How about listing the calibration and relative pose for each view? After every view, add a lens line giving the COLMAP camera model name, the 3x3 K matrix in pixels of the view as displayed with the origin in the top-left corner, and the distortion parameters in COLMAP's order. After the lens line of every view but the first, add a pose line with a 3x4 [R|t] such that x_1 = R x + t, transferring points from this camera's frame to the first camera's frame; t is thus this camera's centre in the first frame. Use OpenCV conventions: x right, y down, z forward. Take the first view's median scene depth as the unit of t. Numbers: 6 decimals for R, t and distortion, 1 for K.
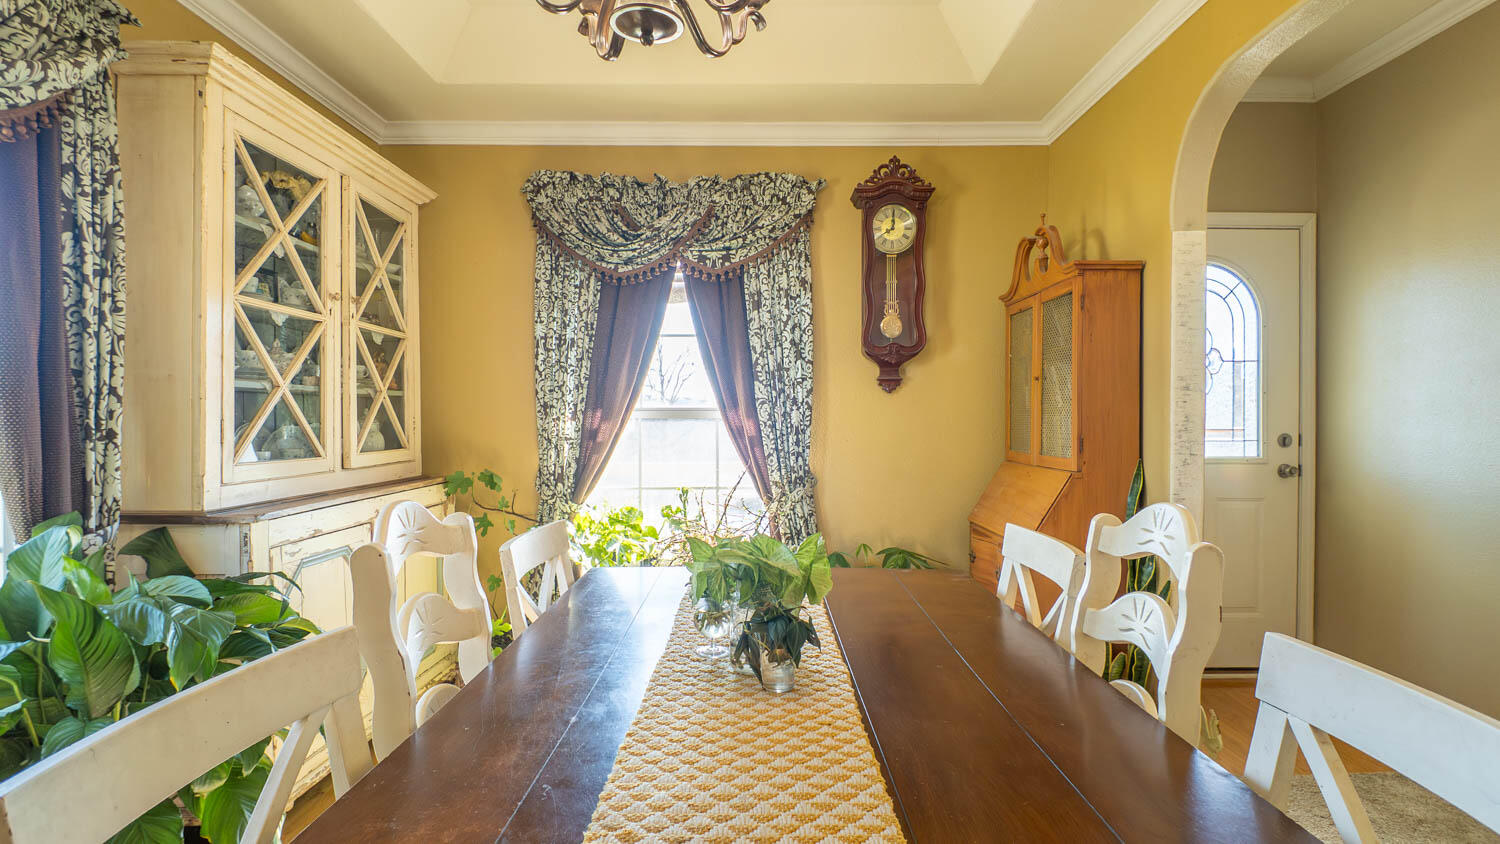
lens RADIAL K [[776.7, 0, 737.4], [0, 776.7, 430.4], [0, 0, 1]] dist [-0.001658, -0.010245]
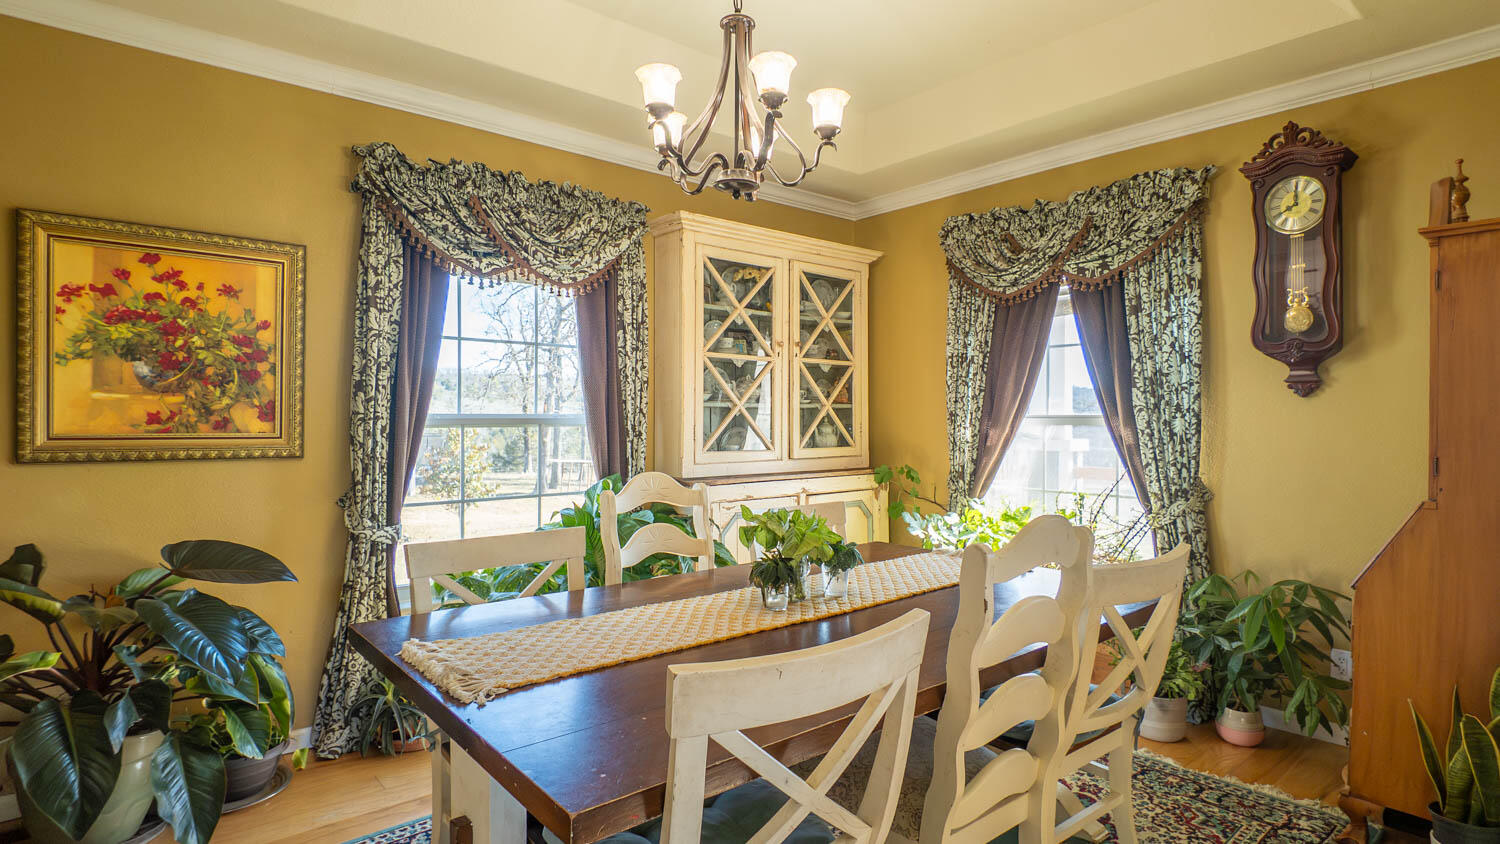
lens RADIAL K [[776.7, 0, 750.1], [0, 776.7, 417.4], [0, 0, 1]] dist [-0.001658, -0.010245]
pose [[0.629578, 0.000030, -0.776938, 0.481494], [-0.010387, 0.999911, -0.008378, -0.013296], [0.776868, 0.013345, 0.629522, 0.012229]]
